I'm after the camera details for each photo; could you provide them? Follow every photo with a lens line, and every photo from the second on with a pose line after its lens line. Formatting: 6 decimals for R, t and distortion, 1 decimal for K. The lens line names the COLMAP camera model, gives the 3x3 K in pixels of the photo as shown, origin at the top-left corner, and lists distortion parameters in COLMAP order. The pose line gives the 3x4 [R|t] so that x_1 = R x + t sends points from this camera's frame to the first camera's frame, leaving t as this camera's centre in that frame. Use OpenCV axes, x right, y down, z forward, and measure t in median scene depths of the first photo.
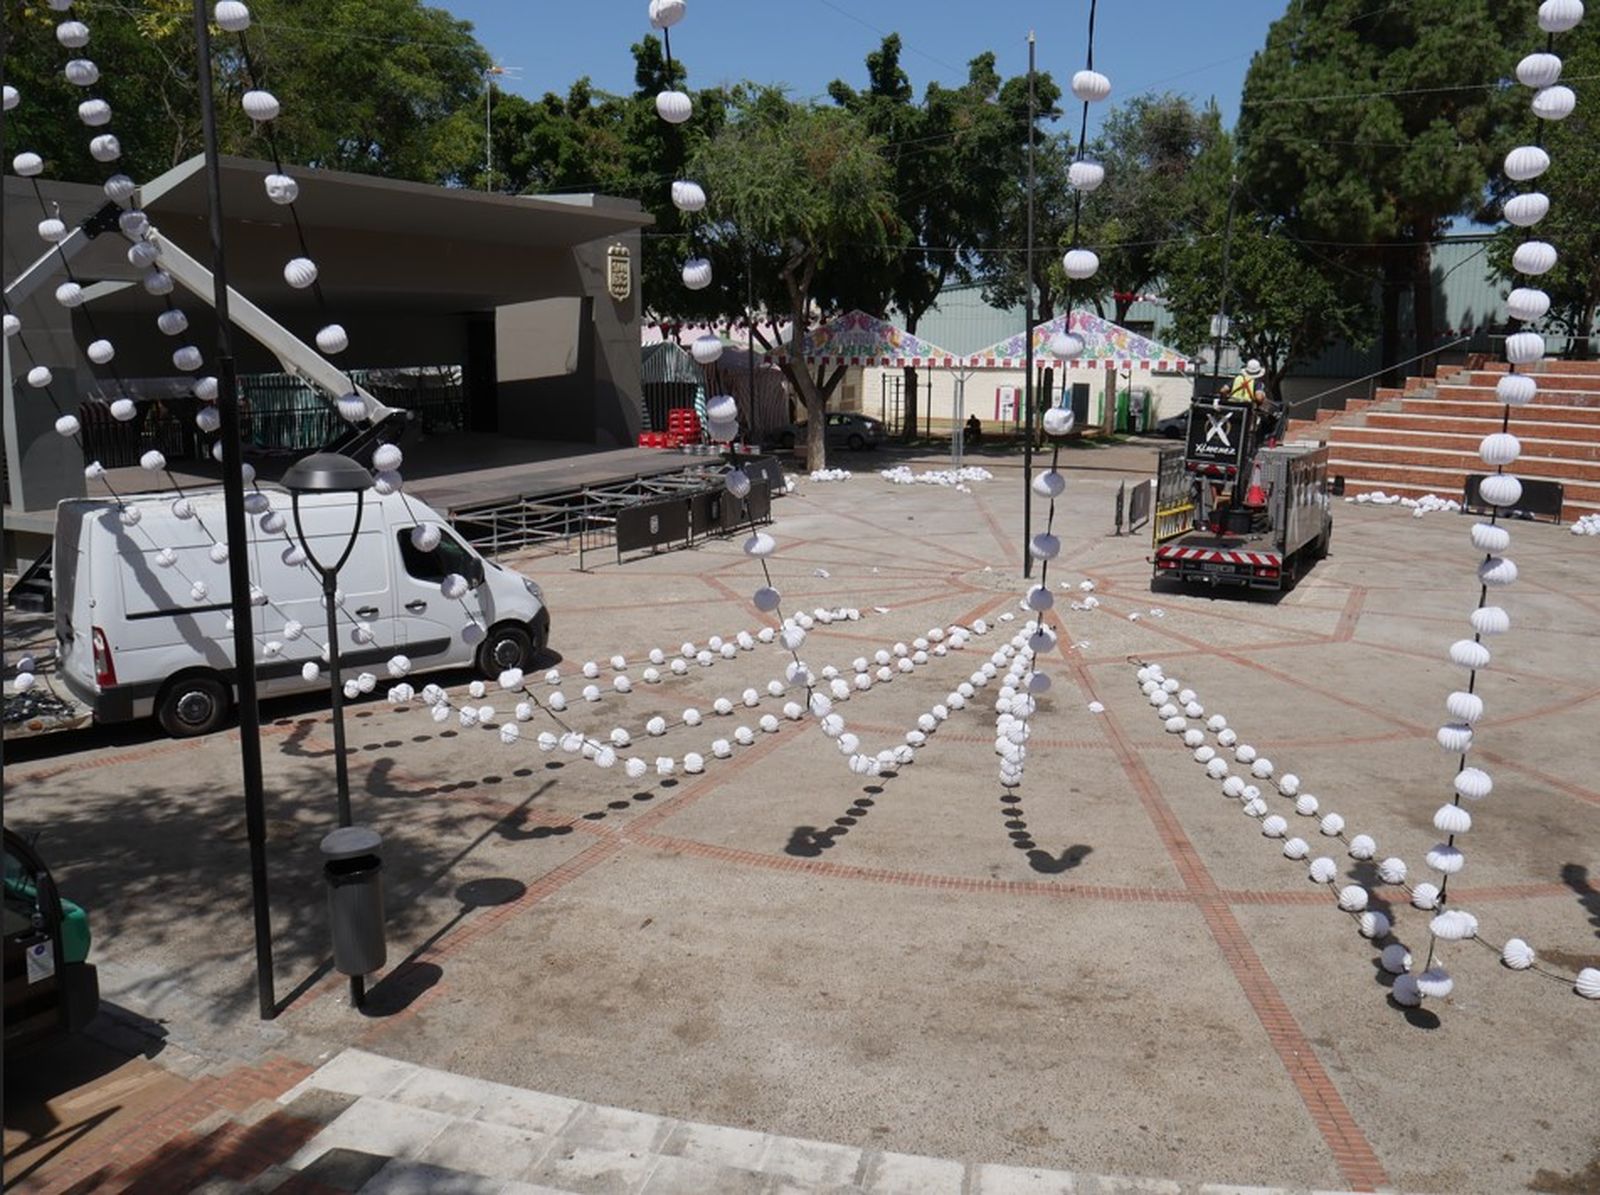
lens RADIAL K [[1370.6, 0, 806.0], [0, 1370.6, 590.9], [0, 0, 1]] dist [-0.027463, 0.011966]
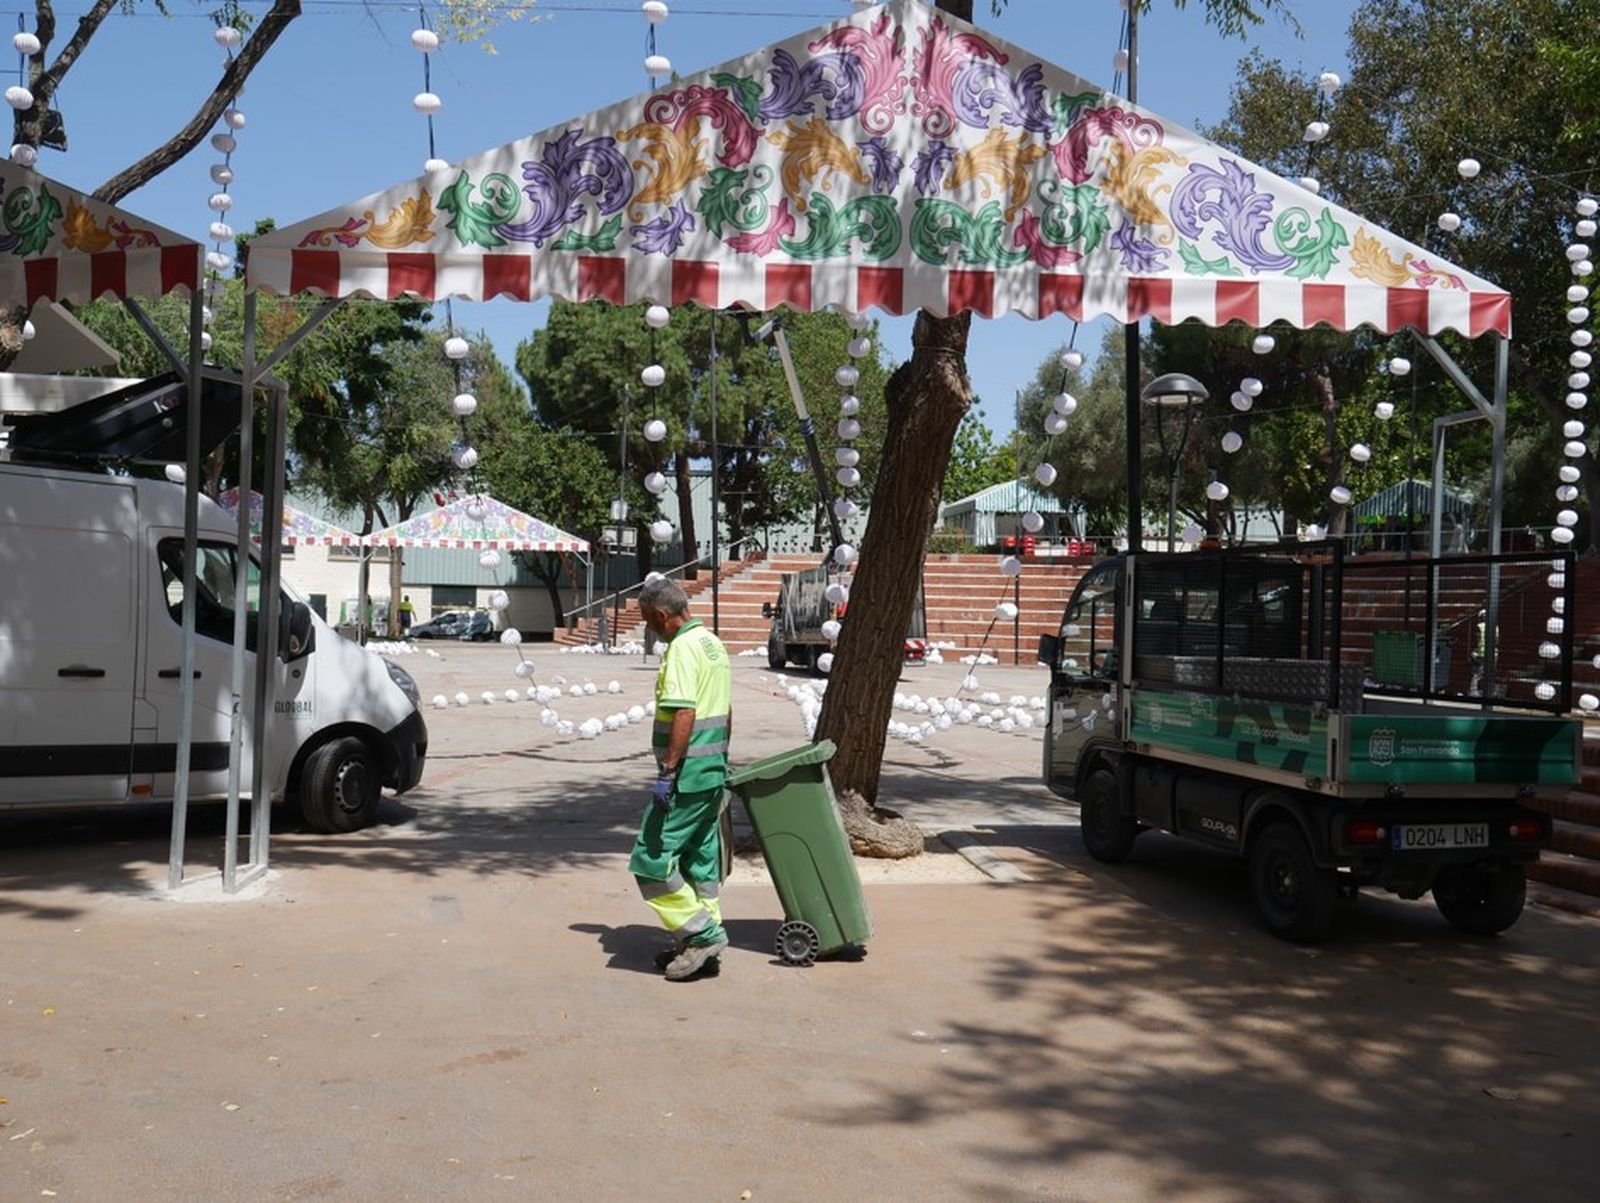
lens RADIAL K [[1370.6, 0, 806.8], [0, 1370.6, 627.4], [0, 0, 1]] dist [-0.027463, 0.011966]
pose [[0.749783, -0.003164, 0.661677, -0.468195], [0.111981, 0.986171, -0.122176, 0.083761], [-0.652140, 0.165701, 0.739768, 0.085368]]
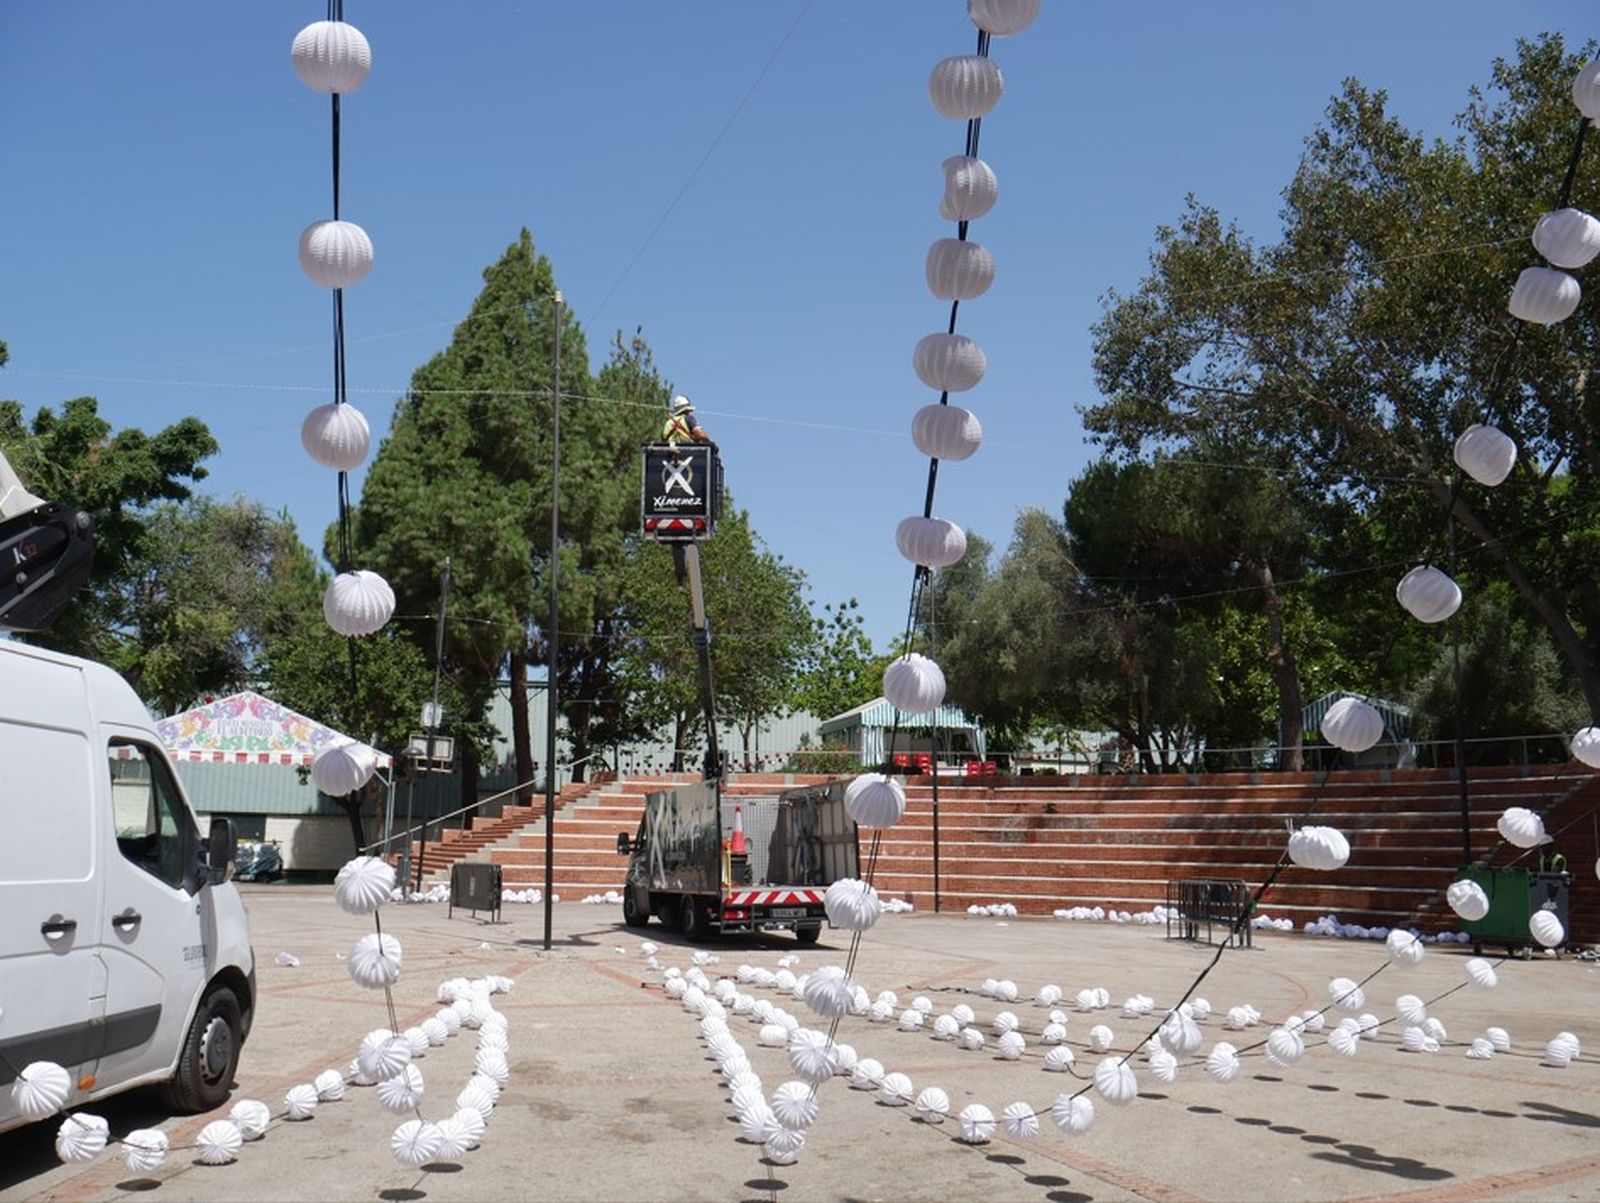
lens RADIAL K [[1370.6, 0, 800.8], [0, 1370.6, 596.5], [0, 0, 1]] dist [-0.027463, 0.011966]
pose [[0.674221, 0.132540, 0.726540, -0.272226], [0.129817, 0.947178, -0.293259, 0.038303], [-0.727031, 0.292039, 0.621401, 0.330528]]
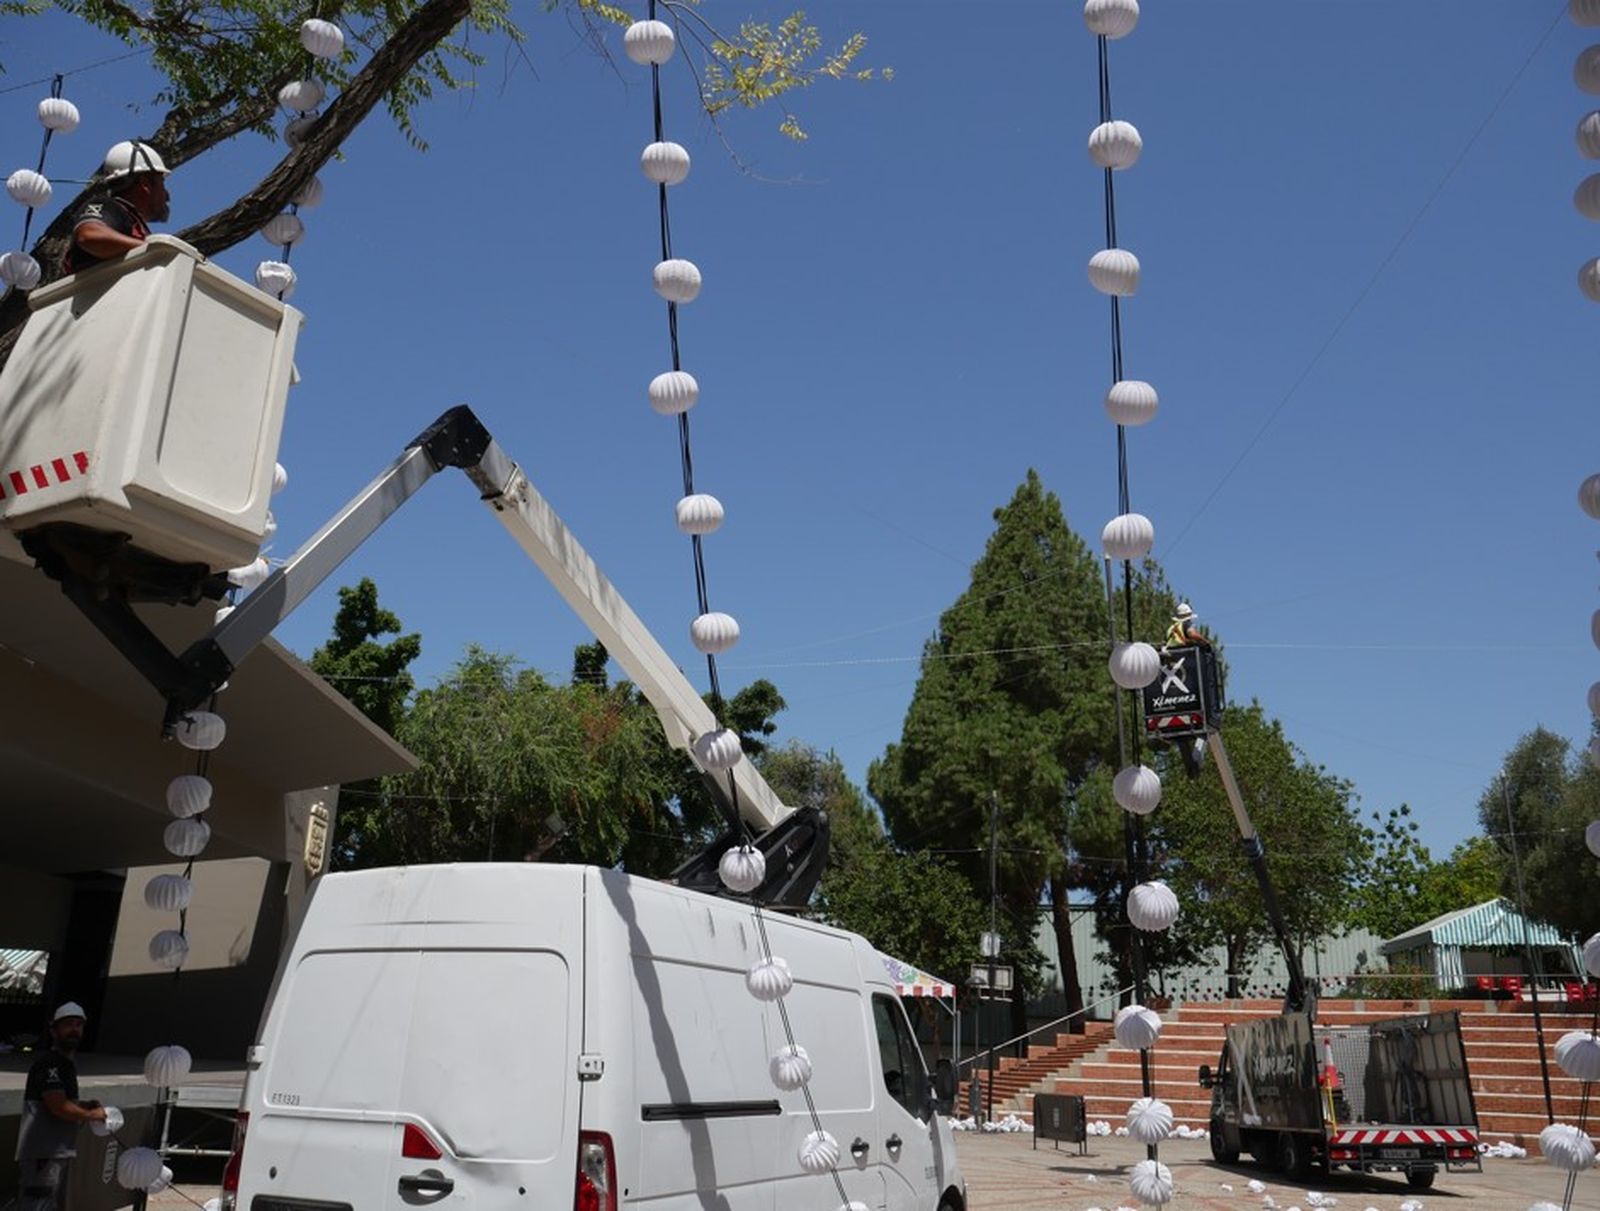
lens RADIAL K [[1377.3, 0, 801.1], [0, 1377.3, 613.1], [0, 0, 1]] dist [-0.018611, 0.003465]
pose [[0.894391, 0.154128, 0.419892, -0.335696], [0.063182, 0.885809, -0.459729, 0.041042], [-0.442801, 0.437707, 0.782521, 0.302462]]
